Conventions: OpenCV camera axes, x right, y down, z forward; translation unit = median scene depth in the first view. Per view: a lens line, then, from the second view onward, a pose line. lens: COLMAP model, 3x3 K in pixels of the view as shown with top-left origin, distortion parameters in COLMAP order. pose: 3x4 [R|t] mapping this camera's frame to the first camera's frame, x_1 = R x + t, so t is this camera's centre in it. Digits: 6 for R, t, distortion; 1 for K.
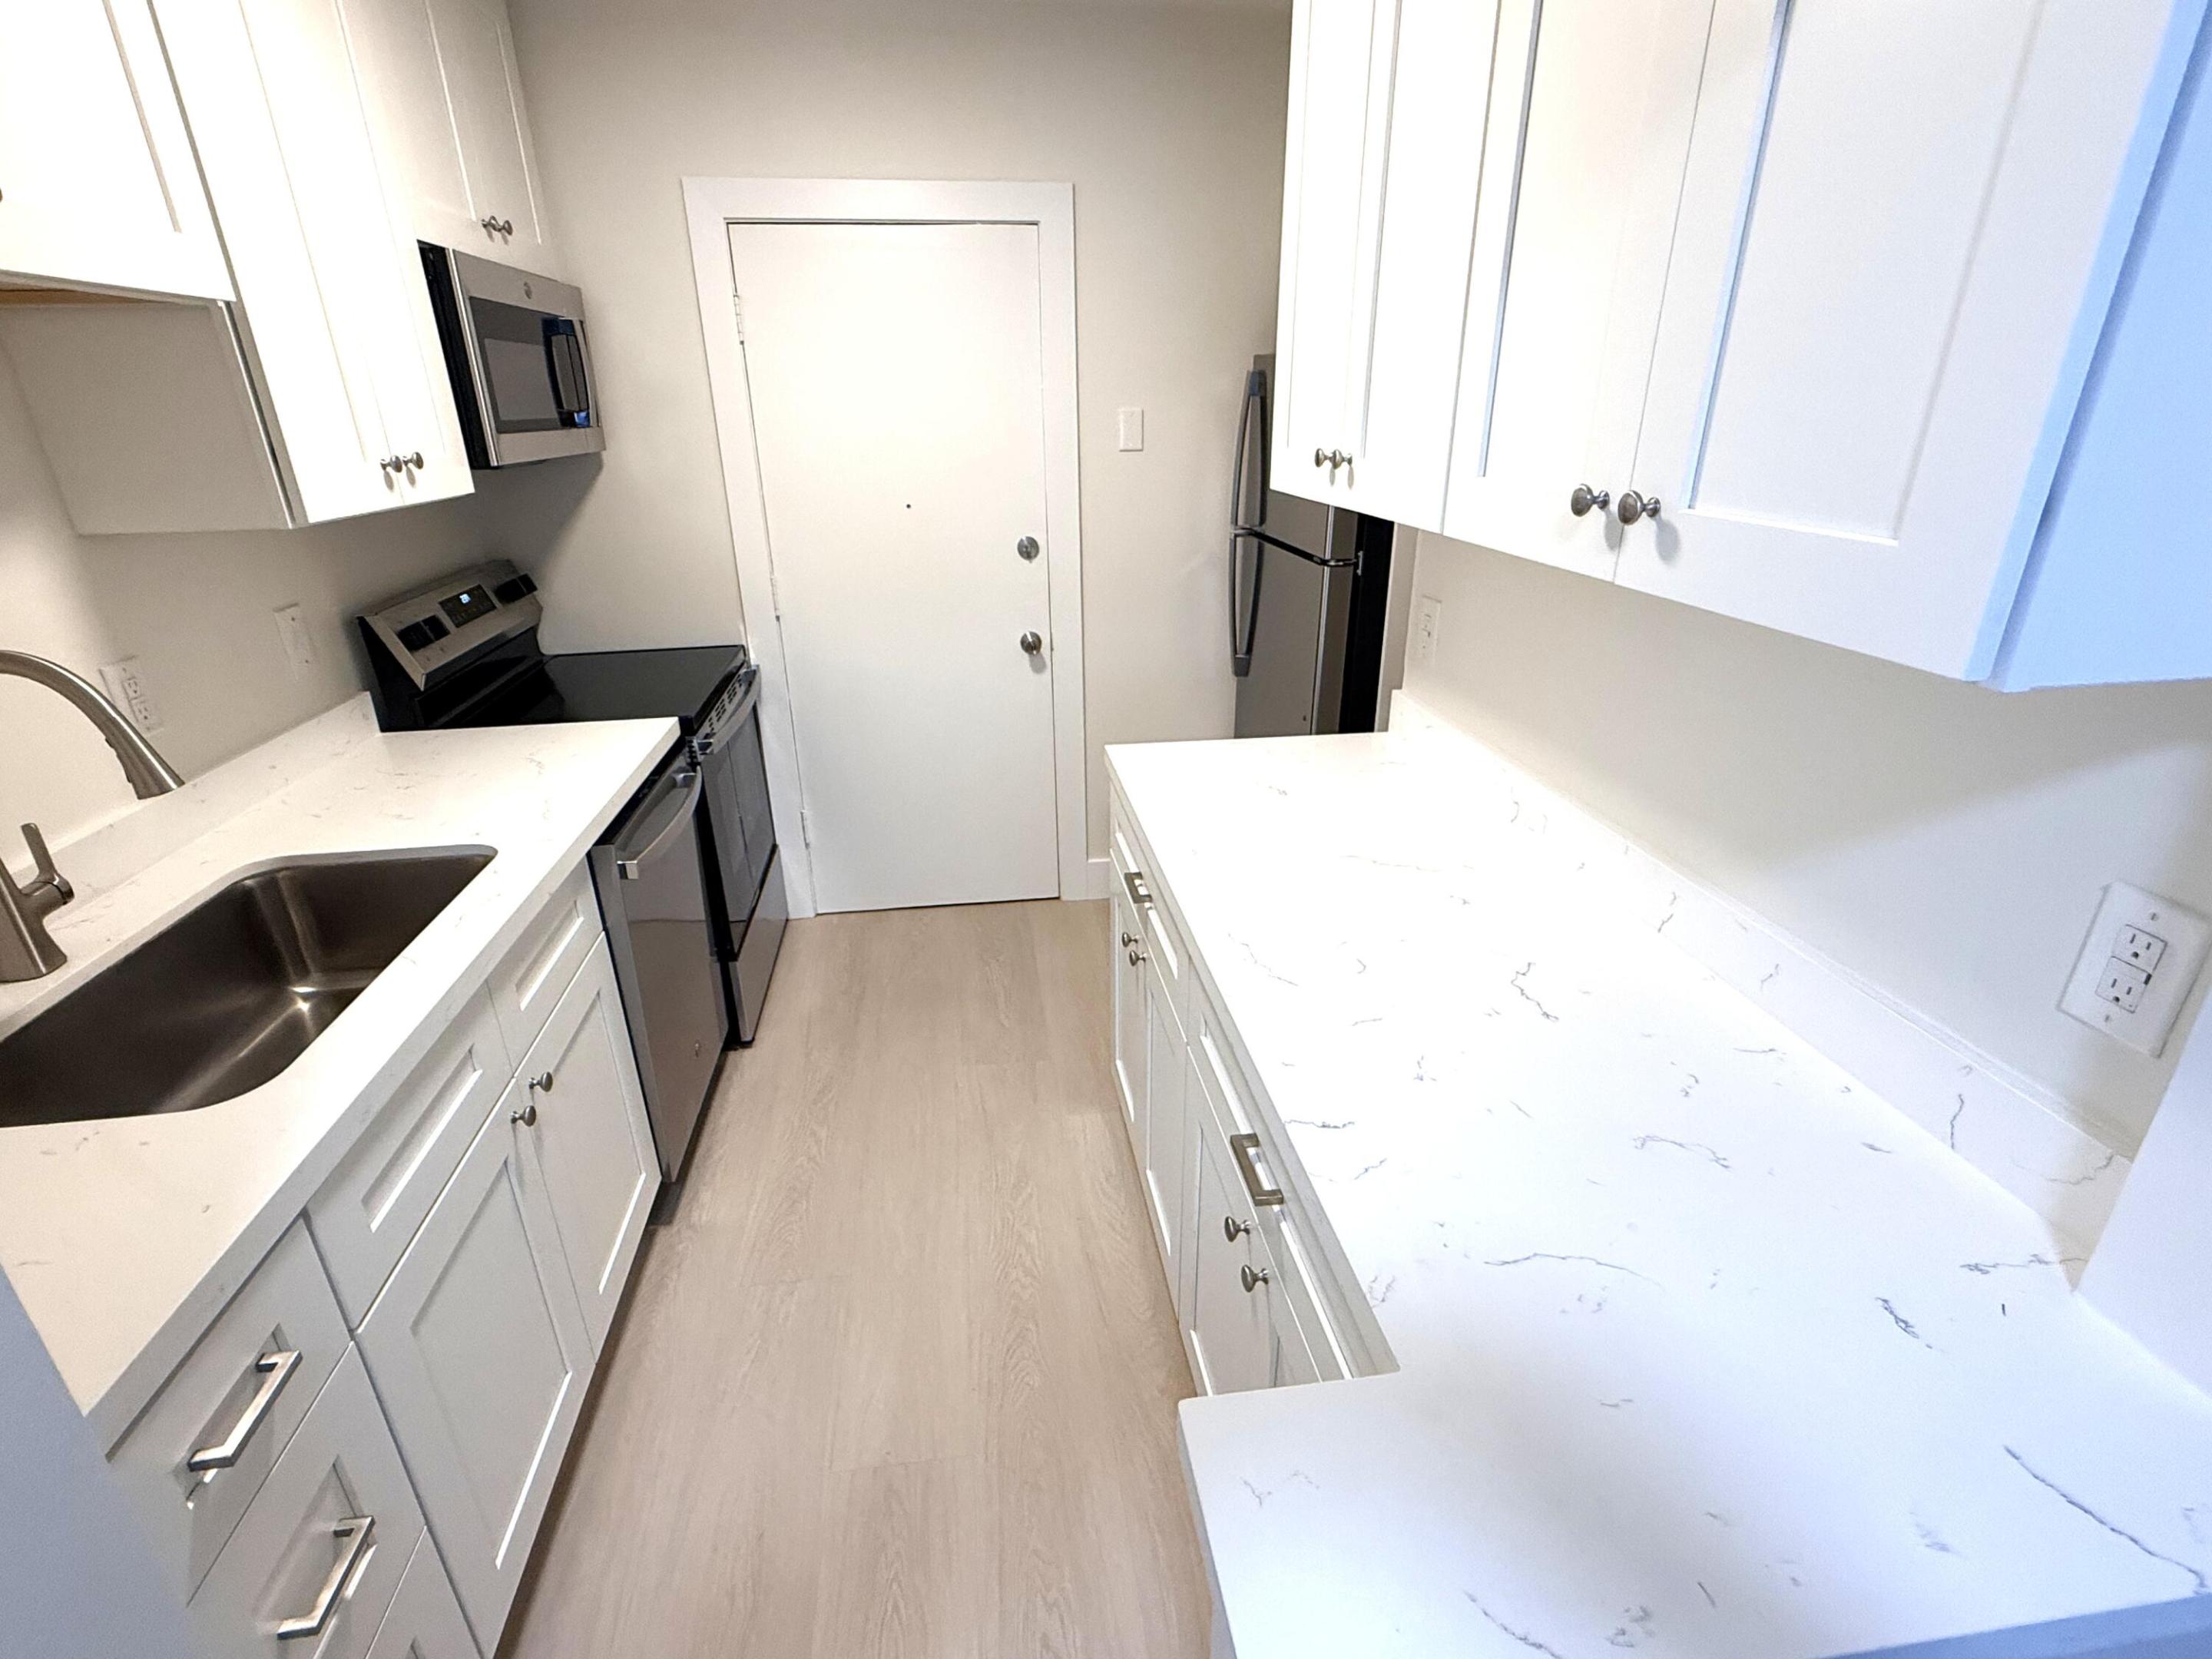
lens RADIAL K [[1033.2, 0, 1106.0], [0, 1033.2, 829.5], [0, 0, 1]] dist [0.003409, 0.000216]
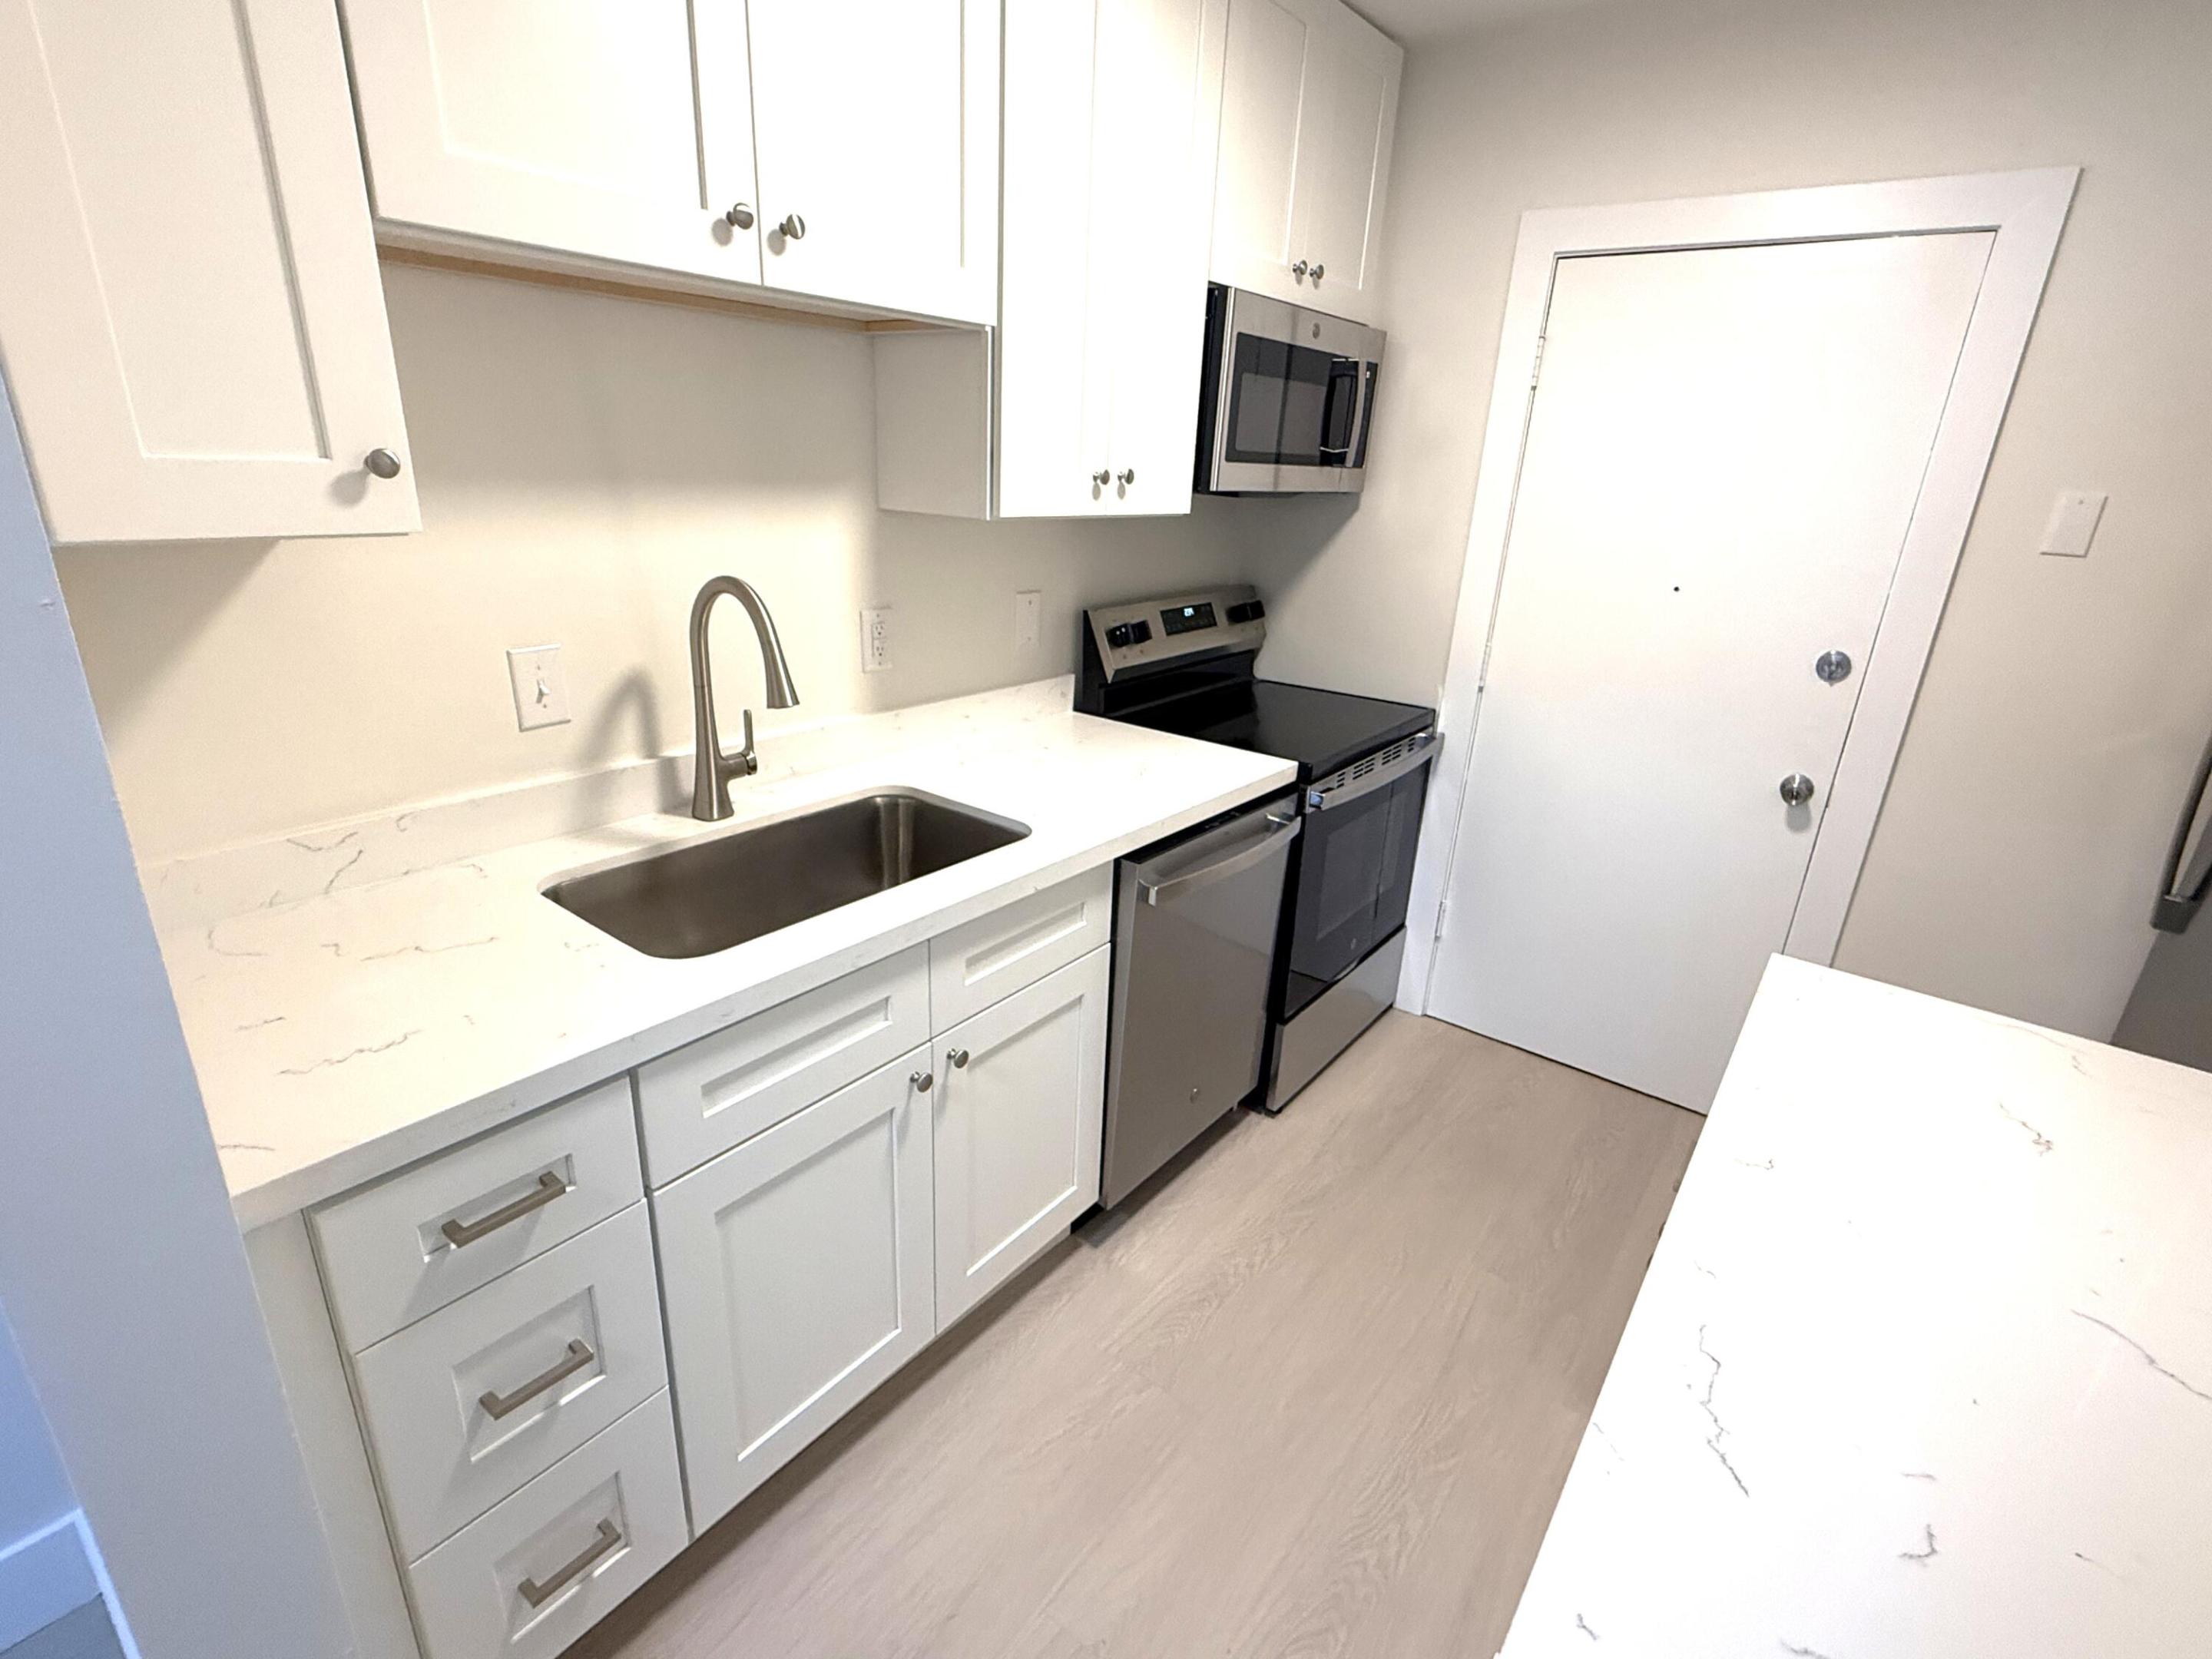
lens RADIAL K [[1045.8, 0, 1106.0], [0, 1045.8, 829.5], [0, 0, 1]] dist [0.001340, -0.001191]
pose [[0.699593, 0.286674, -0.654514, 0.116481], [-0.327427, 0.942777, 0.062954, -0.055626], [0.635108, 0.170263, 0.753425, 0.179878]]
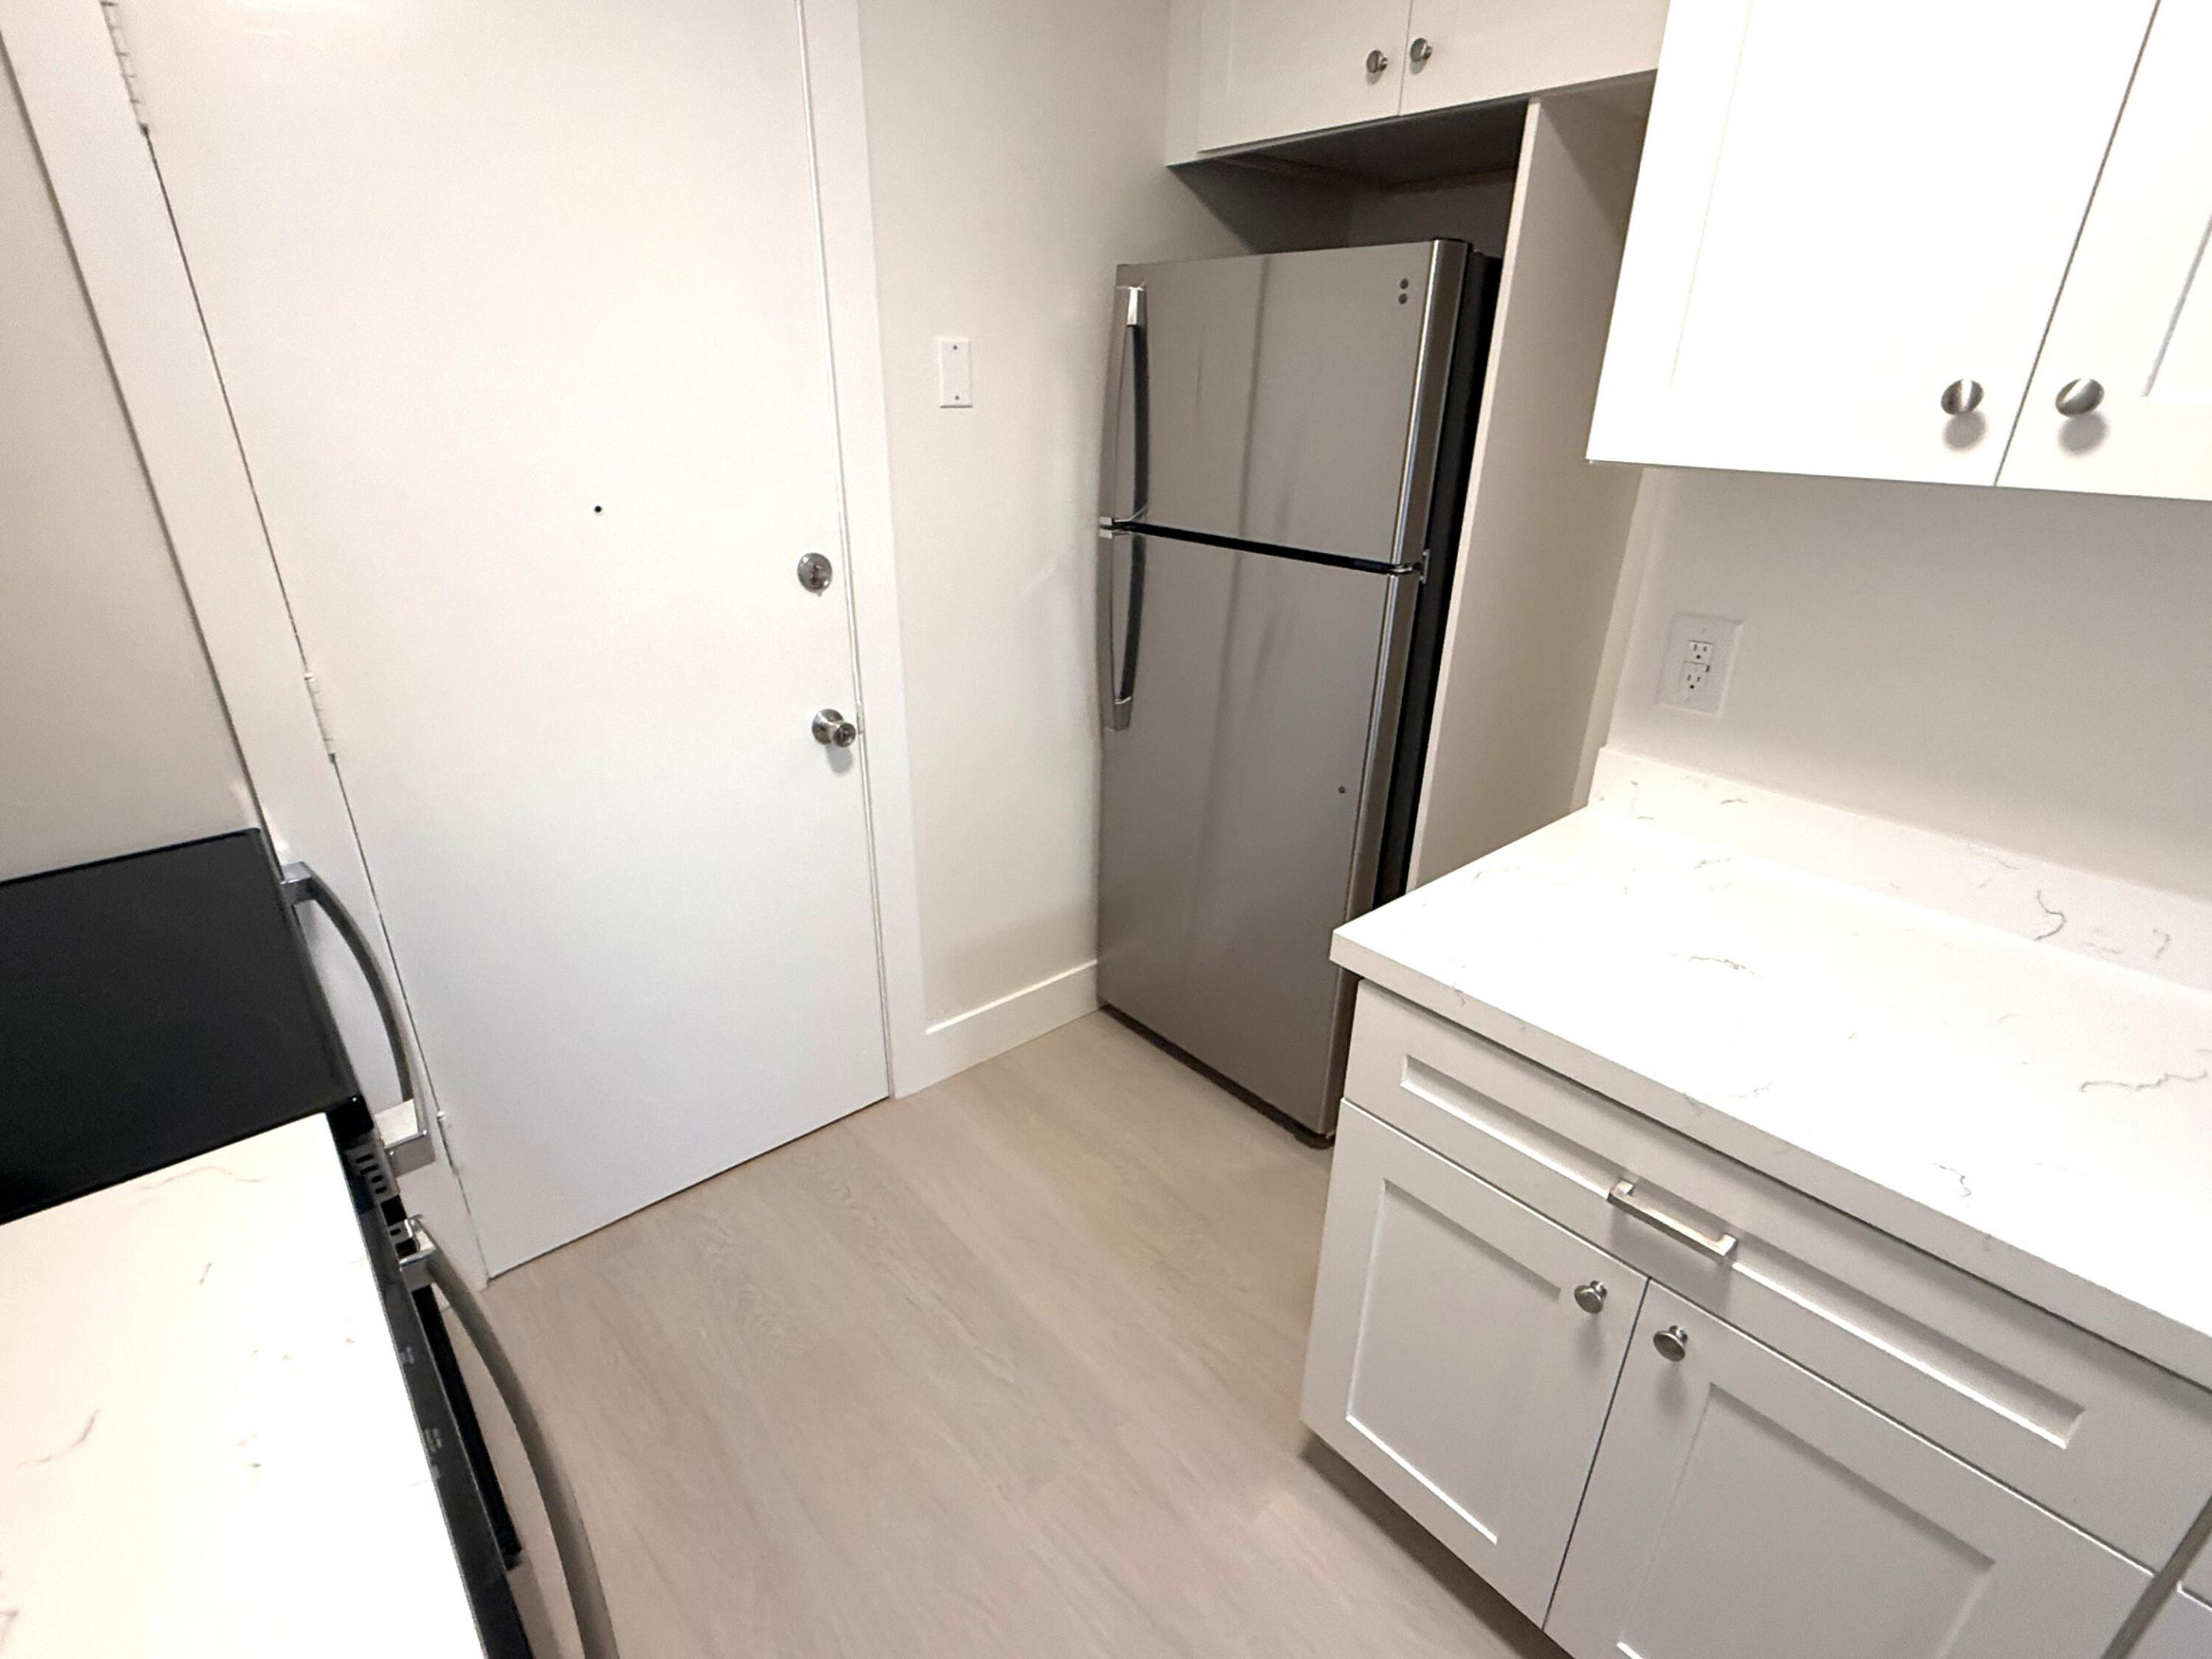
lens RADIAL K [[1045.8, 0, 1106.0], [0, 1045.8, 829.5], [0, 0, 1]] dist [0.001340, -0.001191]
pose [[0.832976, -0.196807, 0.517125, -0.383590], [0.187899, 0.979678, 0.070181, -0.193804], [-0.520428, 0.038708, 0.853027, 0.571644]]
